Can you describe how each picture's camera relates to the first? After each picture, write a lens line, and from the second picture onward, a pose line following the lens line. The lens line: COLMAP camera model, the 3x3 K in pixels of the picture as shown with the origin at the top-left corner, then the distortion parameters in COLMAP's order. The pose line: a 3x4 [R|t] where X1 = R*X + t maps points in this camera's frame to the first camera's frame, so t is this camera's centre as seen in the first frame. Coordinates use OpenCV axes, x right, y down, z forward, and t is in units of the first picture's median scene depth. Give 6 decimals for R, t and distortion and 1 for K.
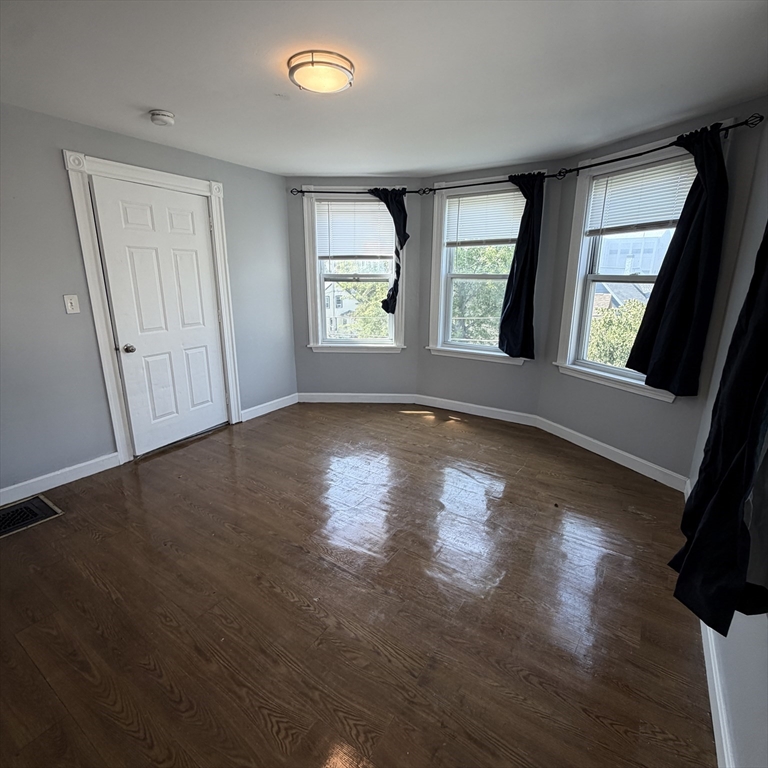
lens RADIAL K [[407.5, 0, 384.7], [0, 407.5, 379.5], [0, 0, 1]] dist [-0.003500, -0.002029]
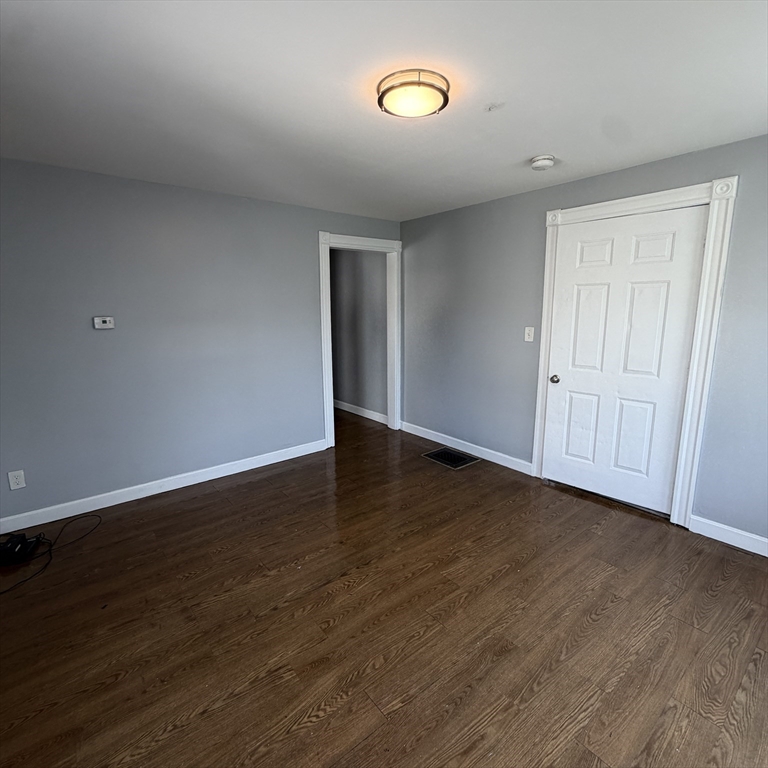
lens RADIAL K [[407.5, 0, 384.7], [0, 407.5, 379.5], [0, 0, 1]] dist [-0.003500, -0.002029]
pose [[-0.301673, 0.165227, -0.938985, 0.436947], [-0.237266, 0.940874, 0.241787, -0.194183], [0.923417, 0.295730, -0.244633, 0.722678]]
